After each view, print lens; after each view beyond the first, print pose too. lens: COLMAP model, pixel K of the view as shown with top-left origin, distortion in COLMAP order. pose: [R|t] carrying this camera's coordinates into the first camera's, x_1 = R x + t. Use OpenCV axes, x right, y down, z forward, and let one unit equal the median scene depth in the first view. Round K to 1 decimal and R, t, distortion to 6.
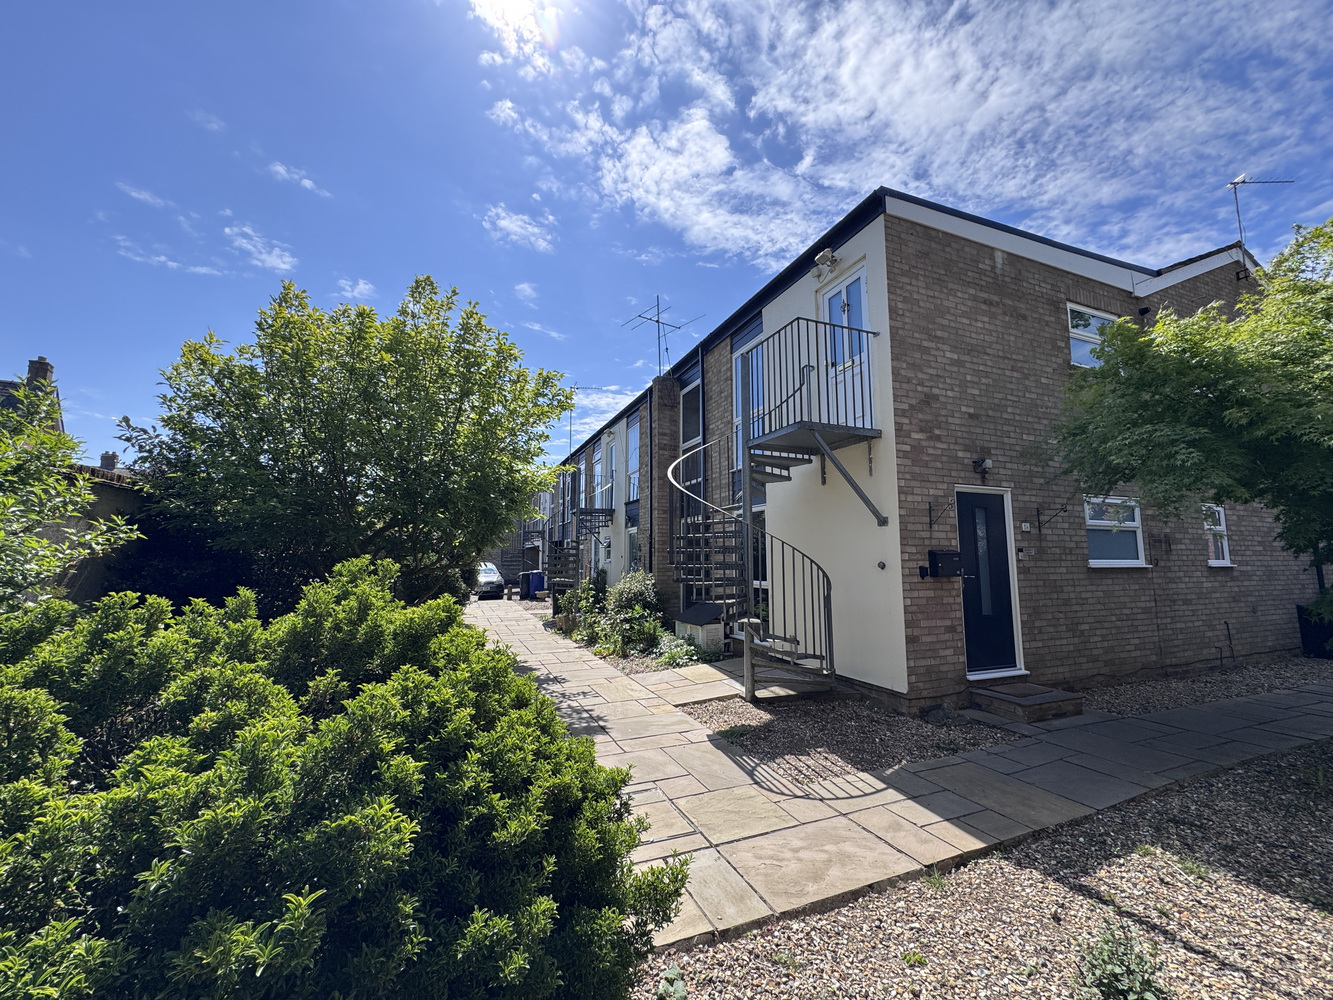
lens RADIAL K [[531.8, 0, 664.4], [0, 531.8, 499.1], [0, 0, 1]] dist [0.000181, -0.000843]
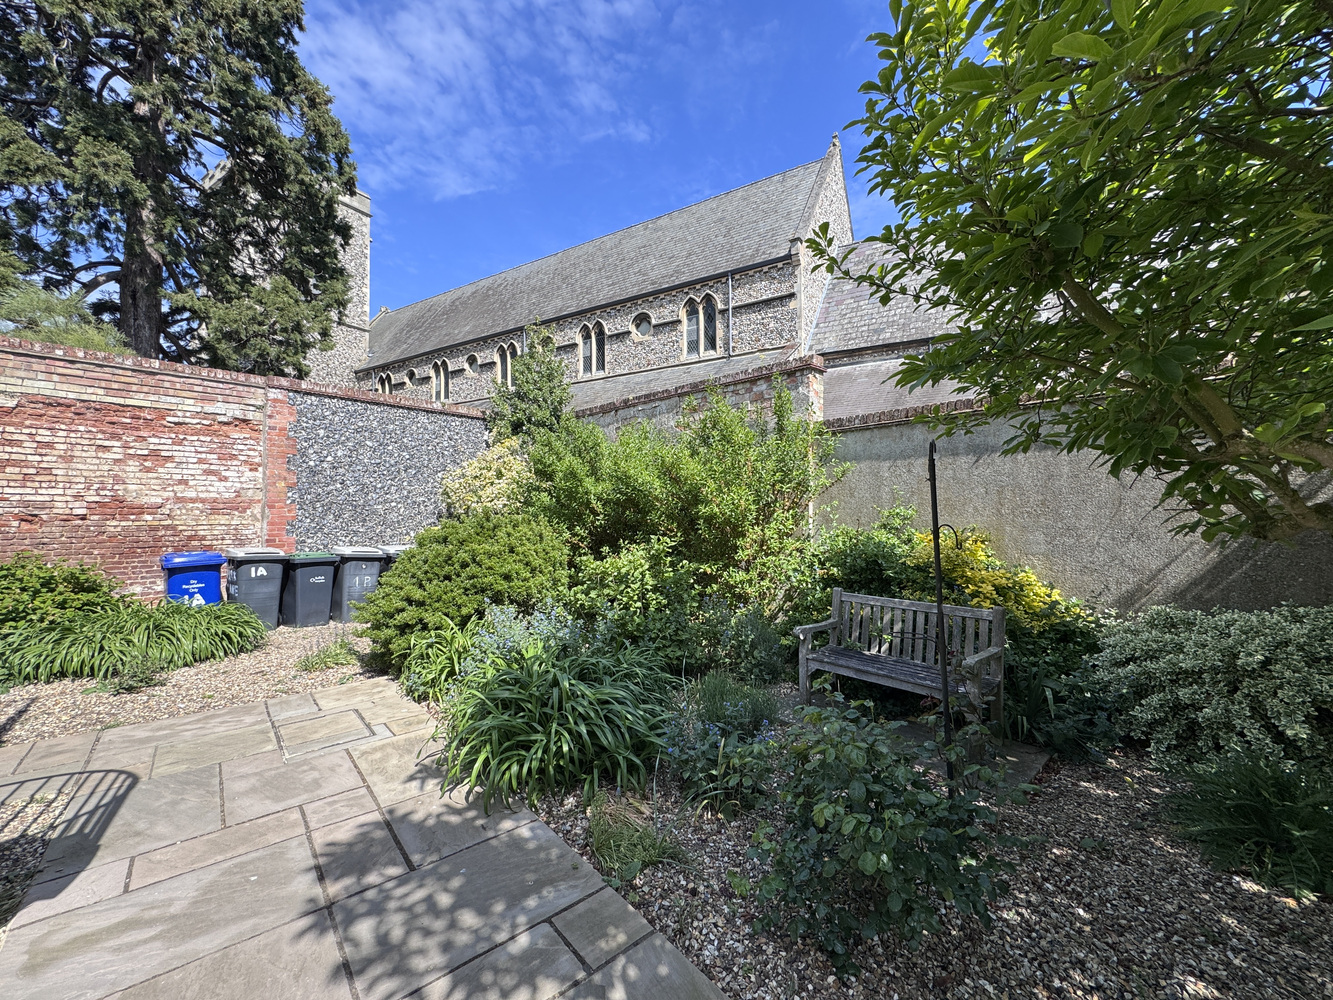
lens RADIAL K [[531.8, 0, 663.8], [0, 531.8, 502.5], [0, 0, 1]] dist [0.000181, -0.000843]
pose [[-0.951386, 0.003355, -0.307983, -0.299995], [0.040222, 0.992731, -0.113436, 0.225357], [0.305364, -0.120309, -0.944605, 1.859769]]
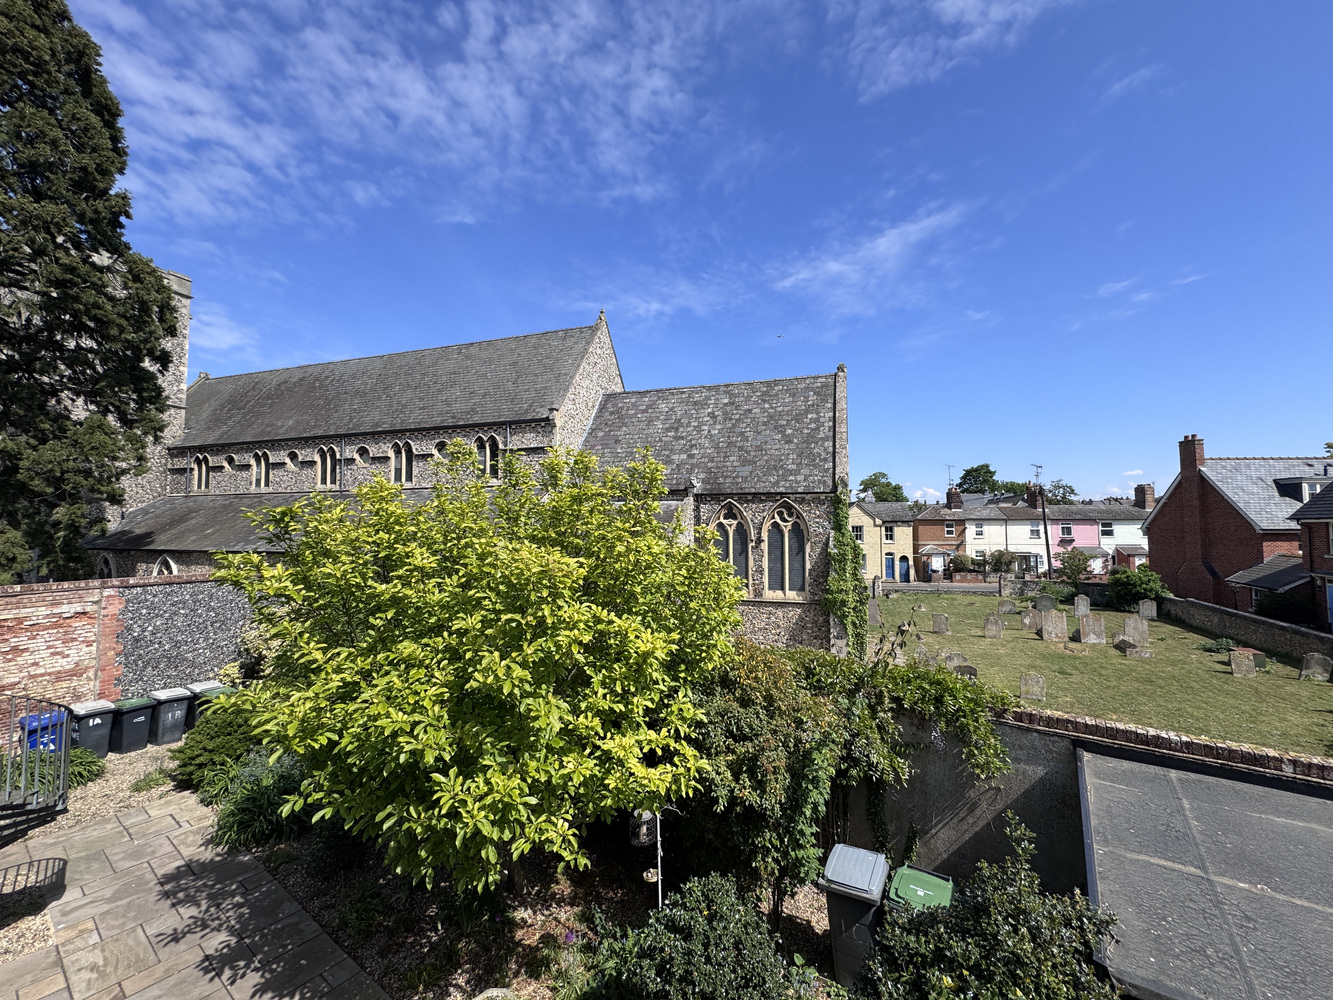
lens RADIAL K [[531.8, 0, 670.3], [0, 531.8, 498.0], [0, 0, 1]] dist [0.000181, -0.000843]
pose [[-0.850499, -0.021082, -0.525554, -0.594736], [0.058943, 0.989082, -0.135063, -0.345756], [0.522664, -0.145849, -0.839971, 3.613662]]
